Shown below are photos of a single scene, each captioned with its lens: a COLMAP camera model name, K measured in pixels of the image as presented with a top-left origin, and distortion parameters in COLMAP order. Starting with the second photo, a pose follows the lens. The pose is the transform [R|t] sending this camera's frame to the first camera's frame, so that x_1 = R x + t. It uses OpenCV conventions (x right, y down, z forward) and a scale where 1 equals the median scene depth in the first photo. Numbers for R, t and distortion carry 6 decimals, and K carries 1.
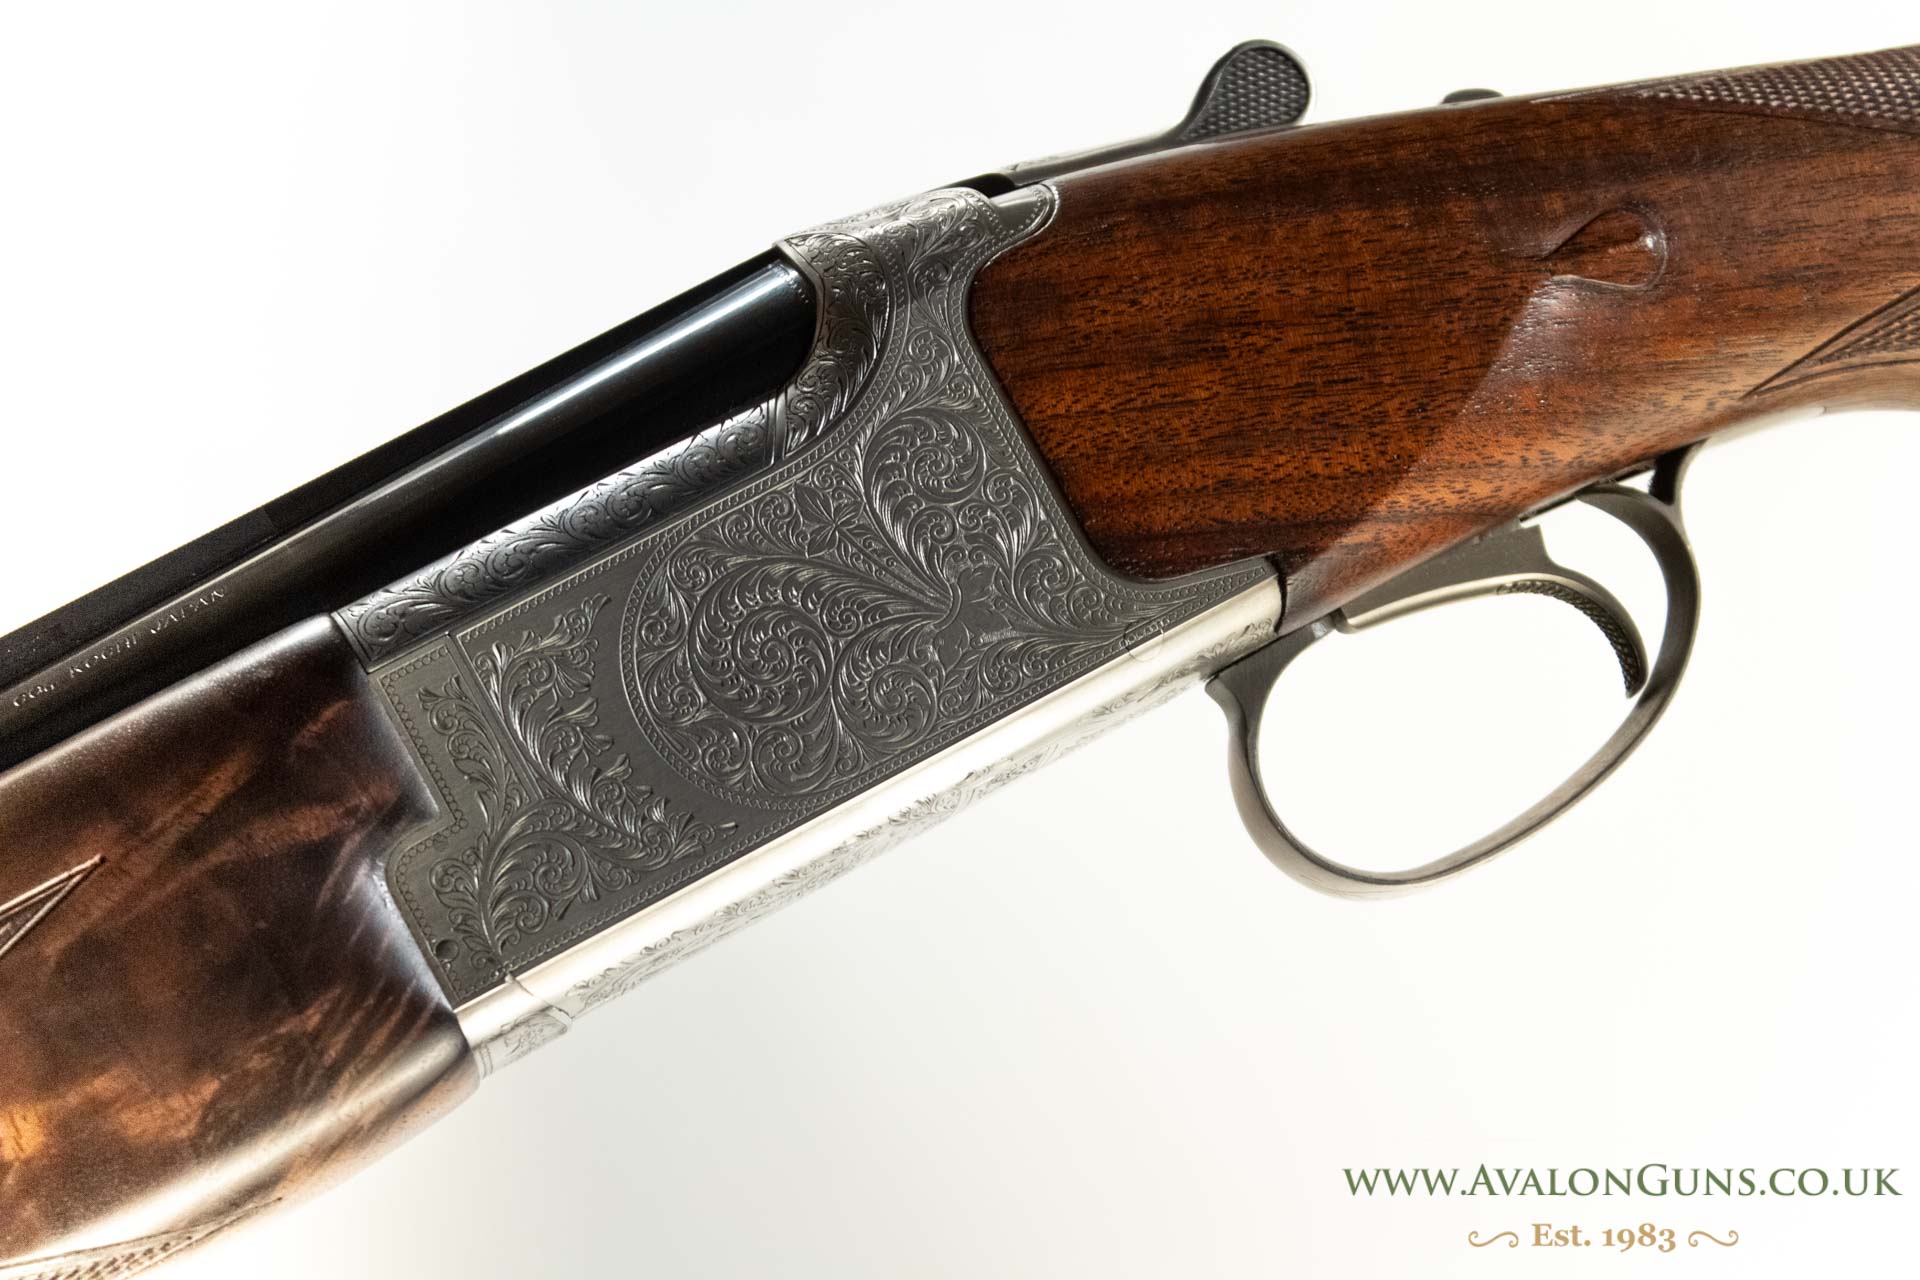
lens RADIAL K [[4425.4, 0, 961.5], [0, 4425.4, 638.5], [0, 0, 1]] dist [0.128781, 0.000000]
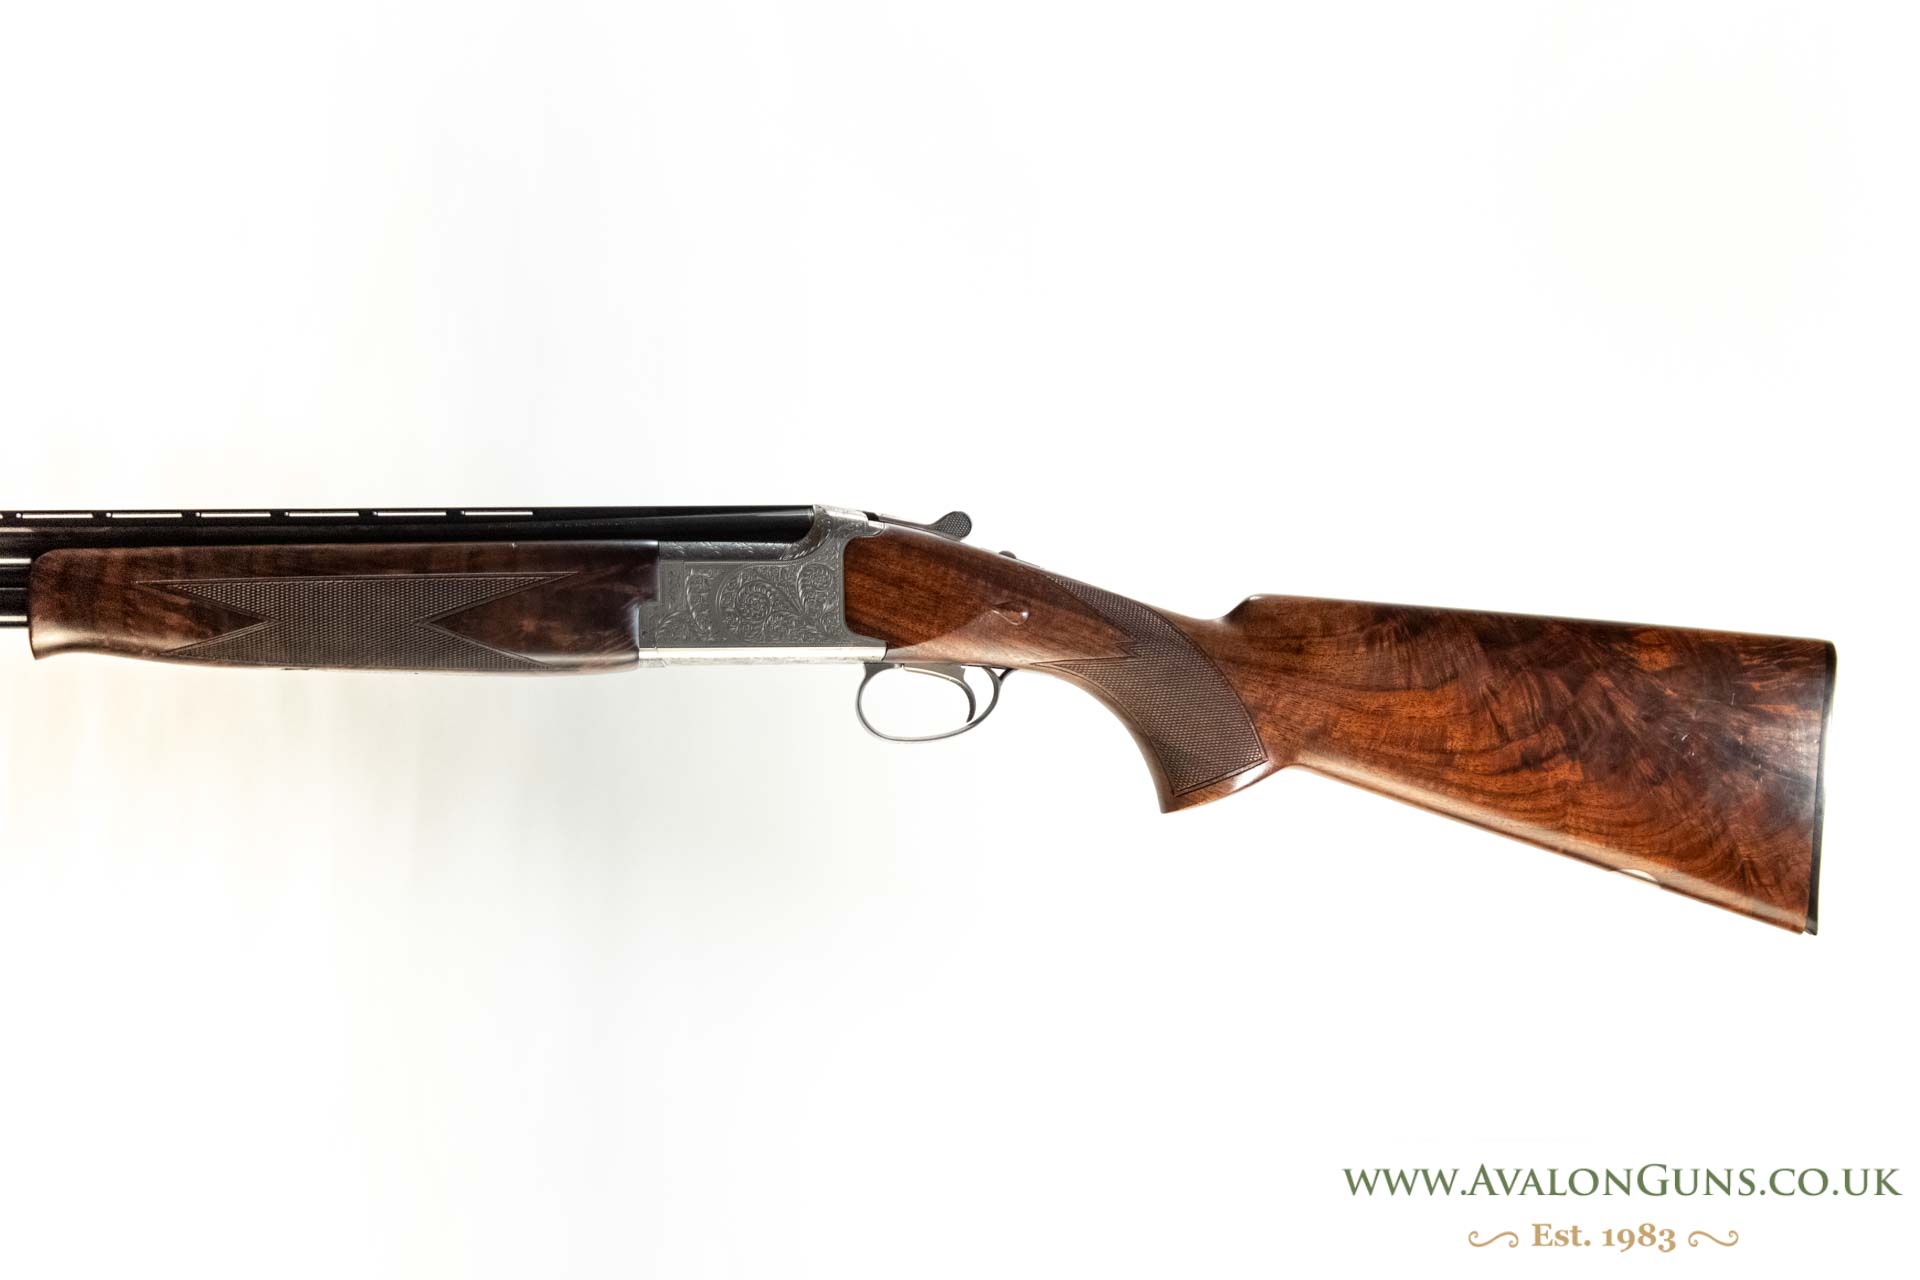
lens RADIAL K [[4425.4, 0, 959.2], [0, 4425.4, 640.6], [0, 0, 1]] dist [0.128781, 0.000000]
pose [[0.864941, 0.465196, -0.188332, 0.825189], [-0.447144, 0.884708, 0.131733, -0.539122], [0.227901, -0.029729, 0.973230, -2.615061]]
